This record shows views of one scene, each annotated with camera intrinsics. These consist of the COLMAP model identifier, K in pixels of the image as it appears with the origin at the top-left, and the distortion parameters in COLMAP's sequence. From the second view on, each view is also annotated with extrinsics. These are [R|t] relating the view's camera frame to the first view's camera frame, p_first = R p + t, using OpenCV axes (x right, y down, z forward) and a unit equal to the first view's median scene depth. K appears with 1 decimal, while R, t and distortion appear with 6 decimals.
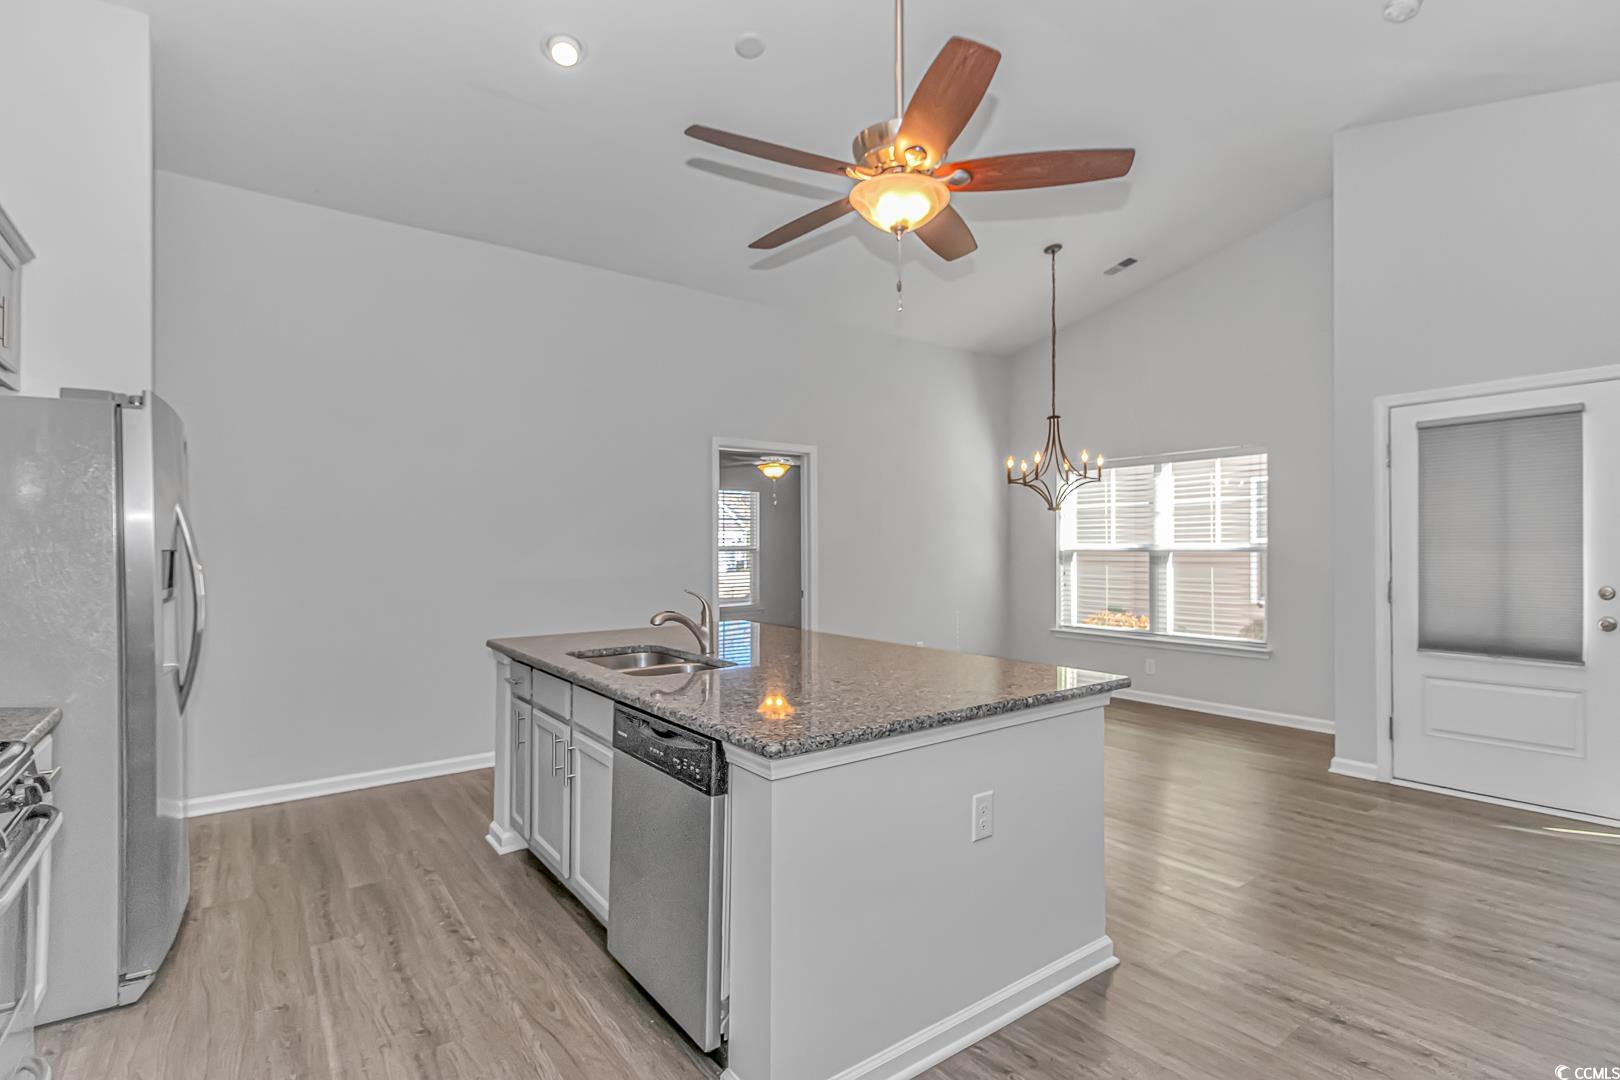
lens RADIAL K [[770.8, 0, 829.9], [0, 770.8, 545.4], [0, 0, 1]] dist [0.078868, -0.042194]
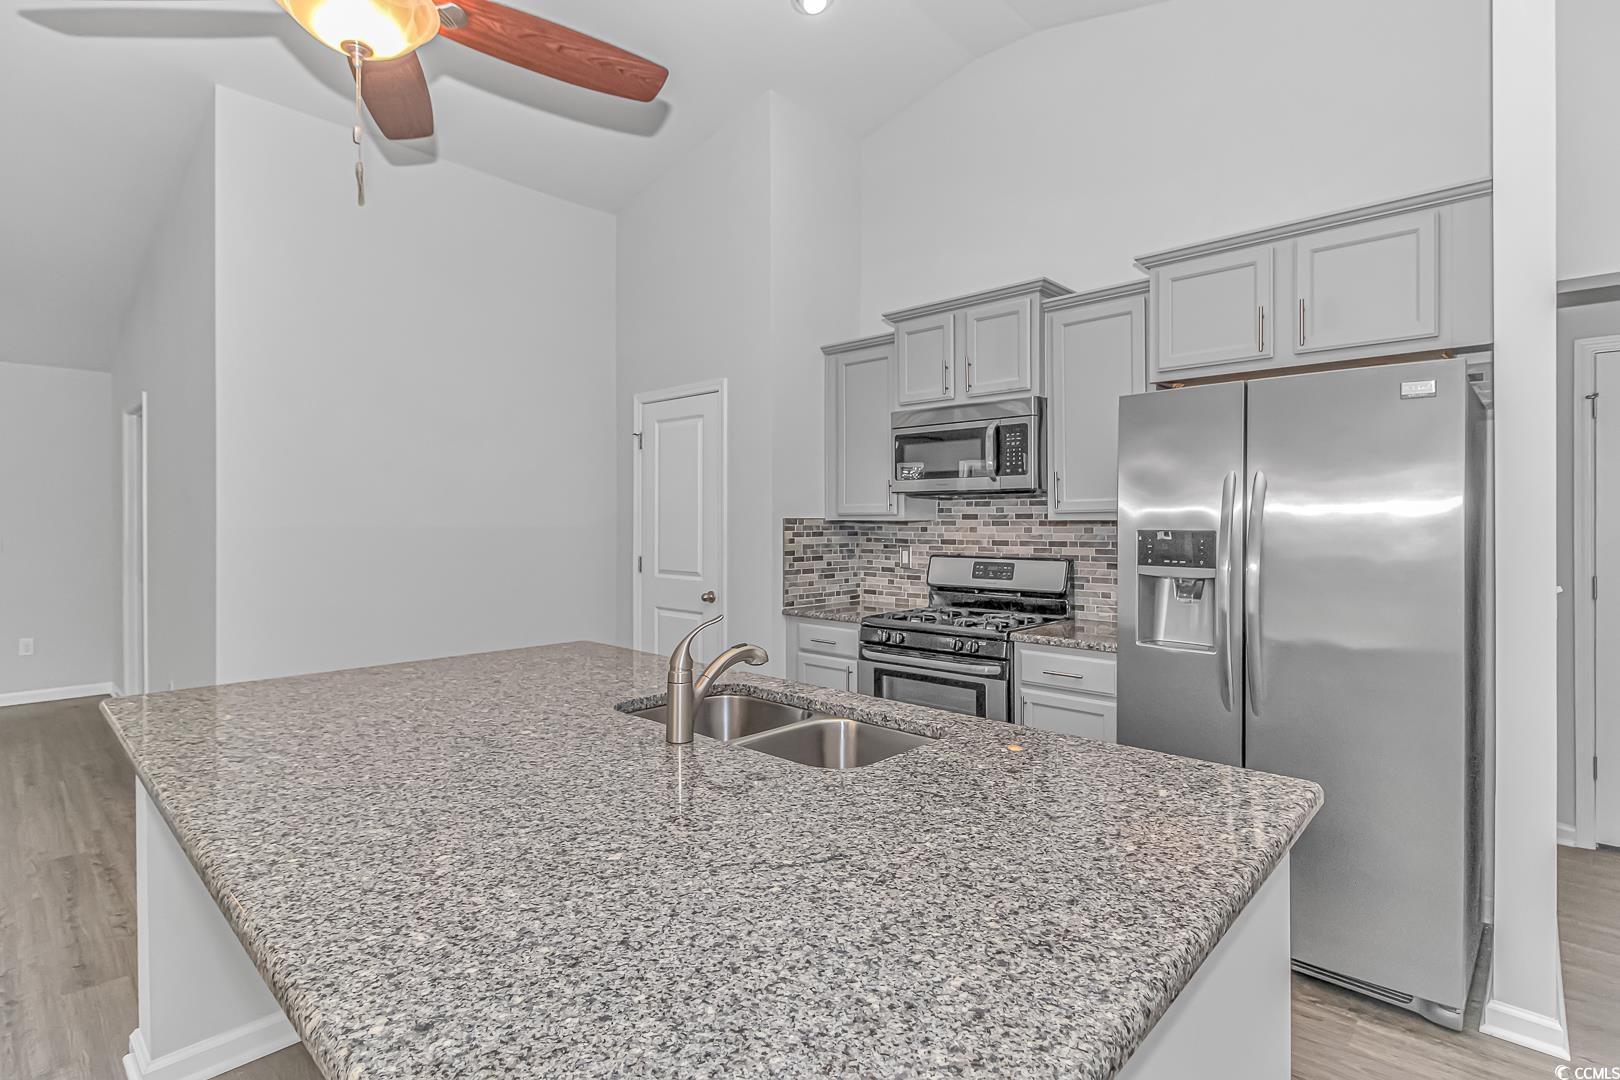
lens RADIAL K [[770.9, 0, 817.7], [0, 770.9, 522.9], [0, 0, 1]] dist [0.001579, -0.010766]
pose [[-0.985713, 0.008806, -0.168203, -0.157394], [0.008932, 0.999960, 0.000011, -0.006880], [0.168196, -0.001491, -0.985752, 1.475407]]
